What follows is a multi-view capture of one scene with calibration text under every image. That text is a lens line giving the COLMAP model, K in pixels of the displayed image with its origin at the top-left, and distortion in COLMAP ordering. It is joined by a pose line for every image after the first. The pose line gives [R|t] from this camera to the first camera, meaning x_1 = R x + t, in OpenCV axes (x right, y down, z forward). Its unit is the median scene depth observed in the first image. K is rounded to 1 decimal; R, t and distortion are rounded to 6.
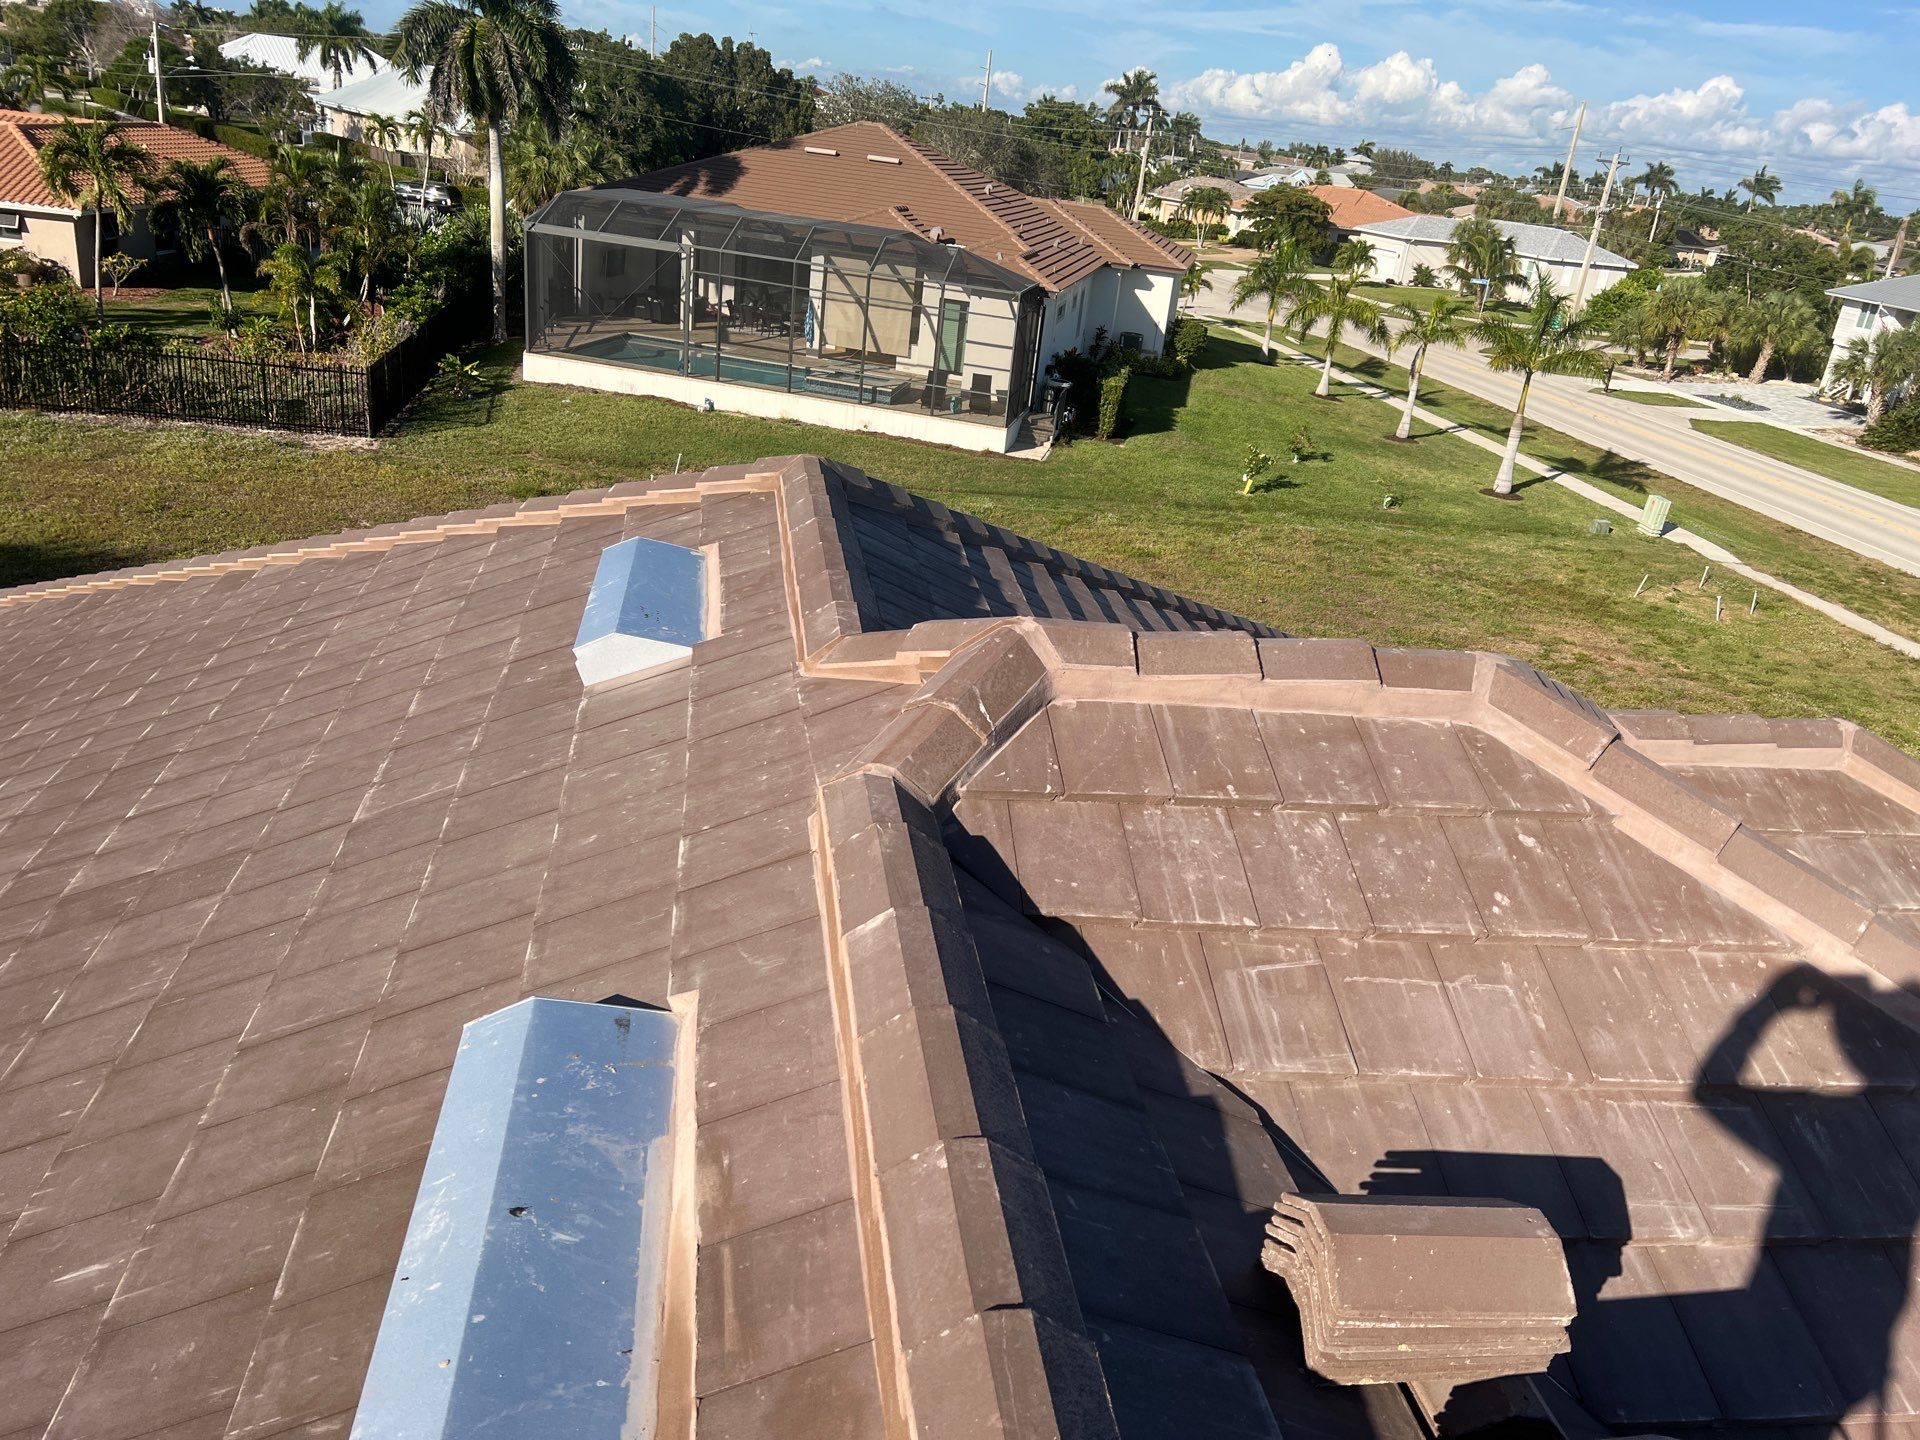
lens RADIAL K [[1466.2, 0, 960.0], [0, 1466.2, 720.0], [0, 0, 1]] dist [0.024874, -0.007092]
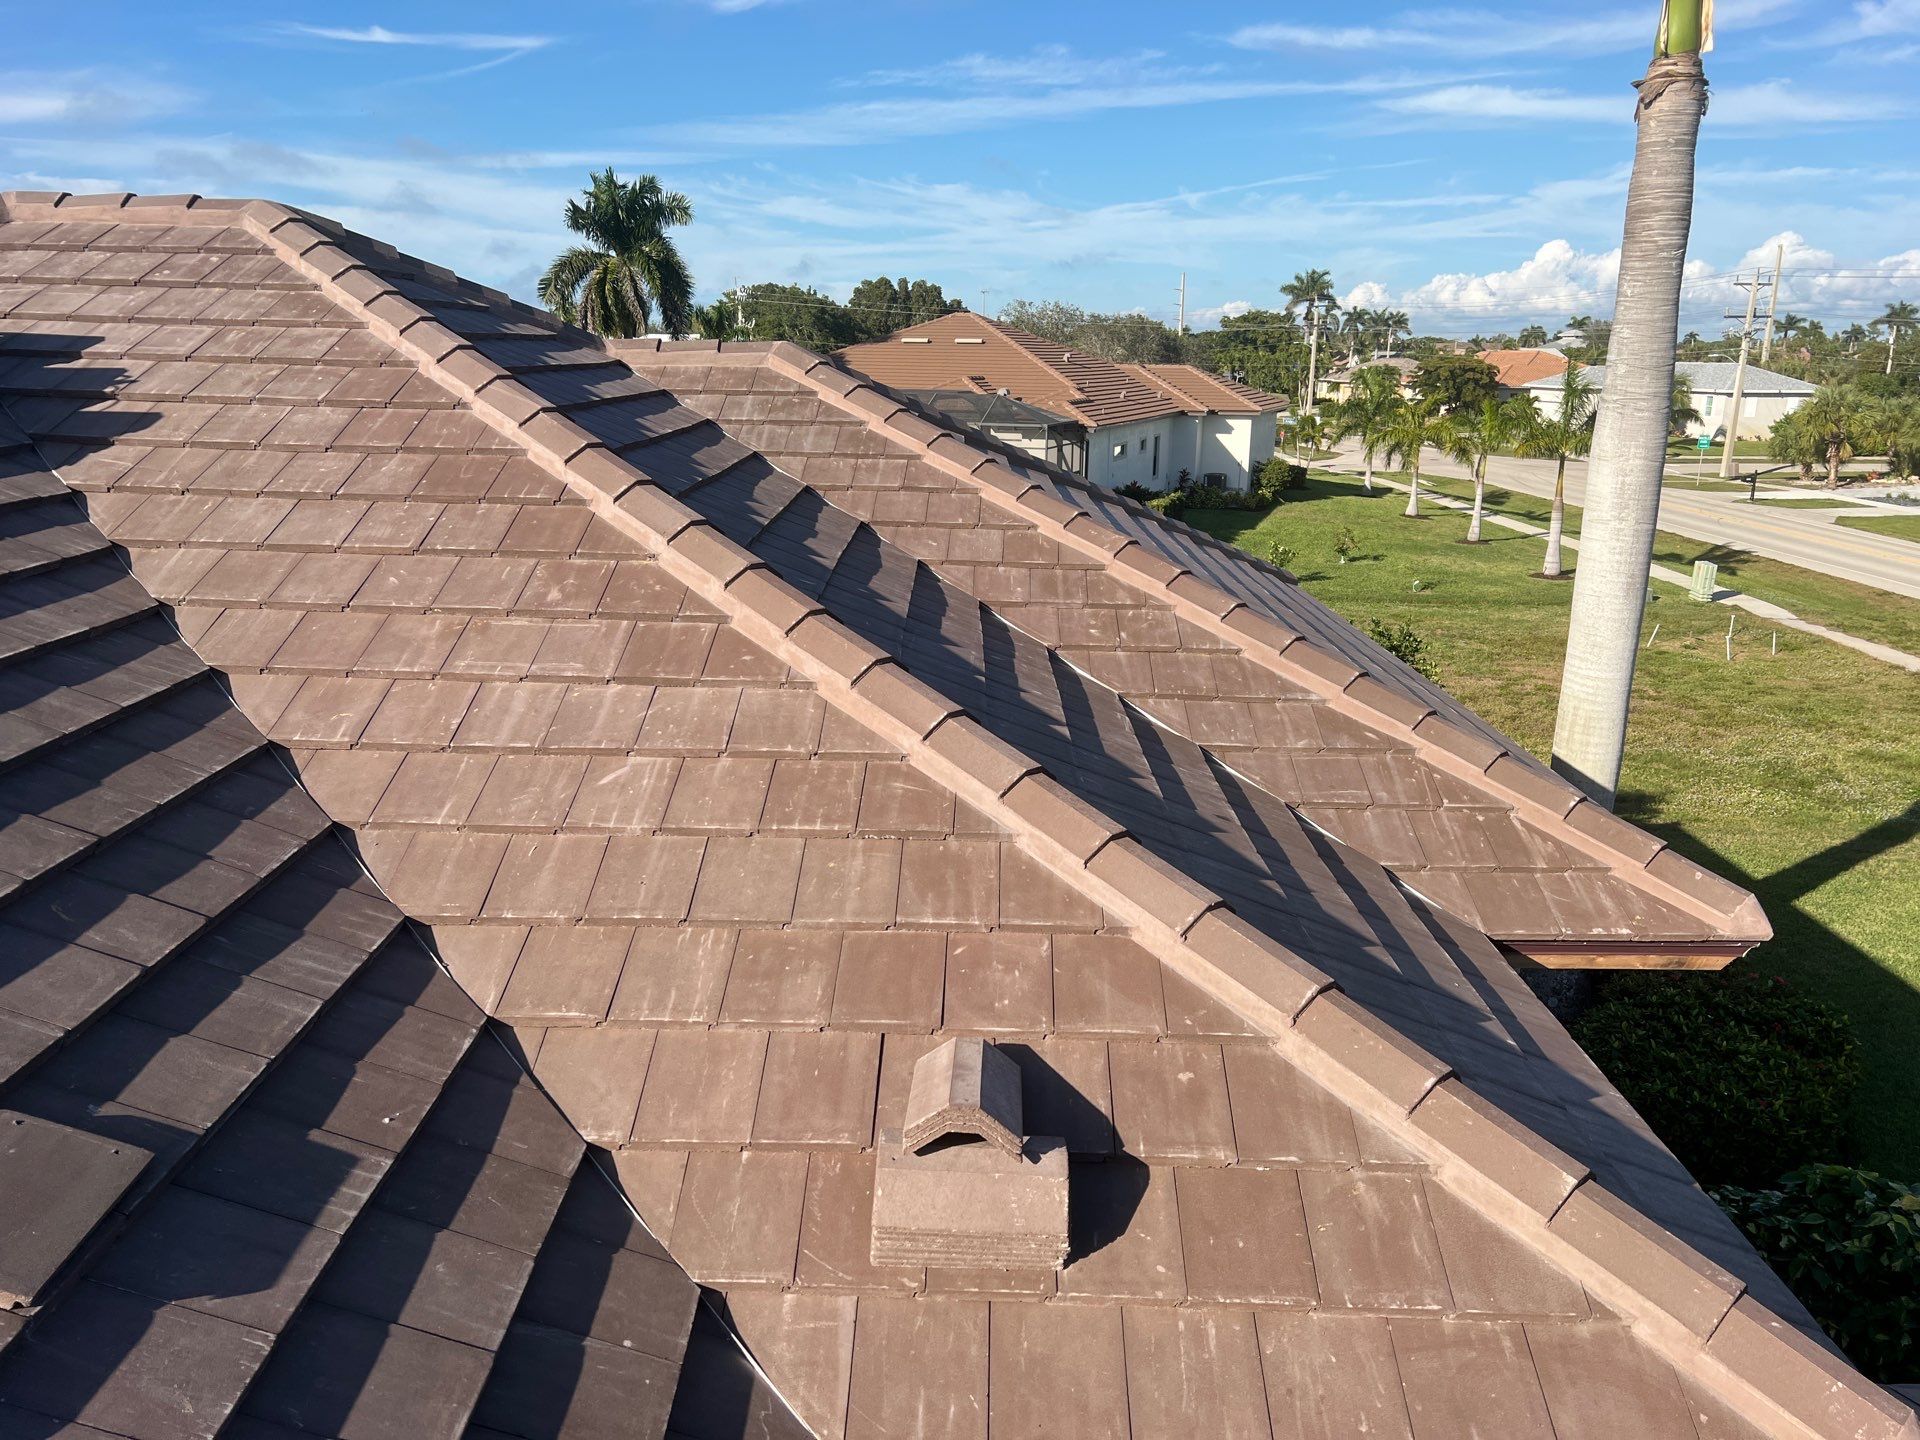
lens RADIAL K [[1442.7, 0, 960.0], [0, 1442.7, 720.0], [0, 0, 1]] dist [0.069411, -0.074579]
pose [[0.980213, -0.059773, -0.188708, 0.100940], [0.030771, 0.987742, -0.153031, 0.058894], [0.195542, 0.144196, 0.970037, -0.032399]]
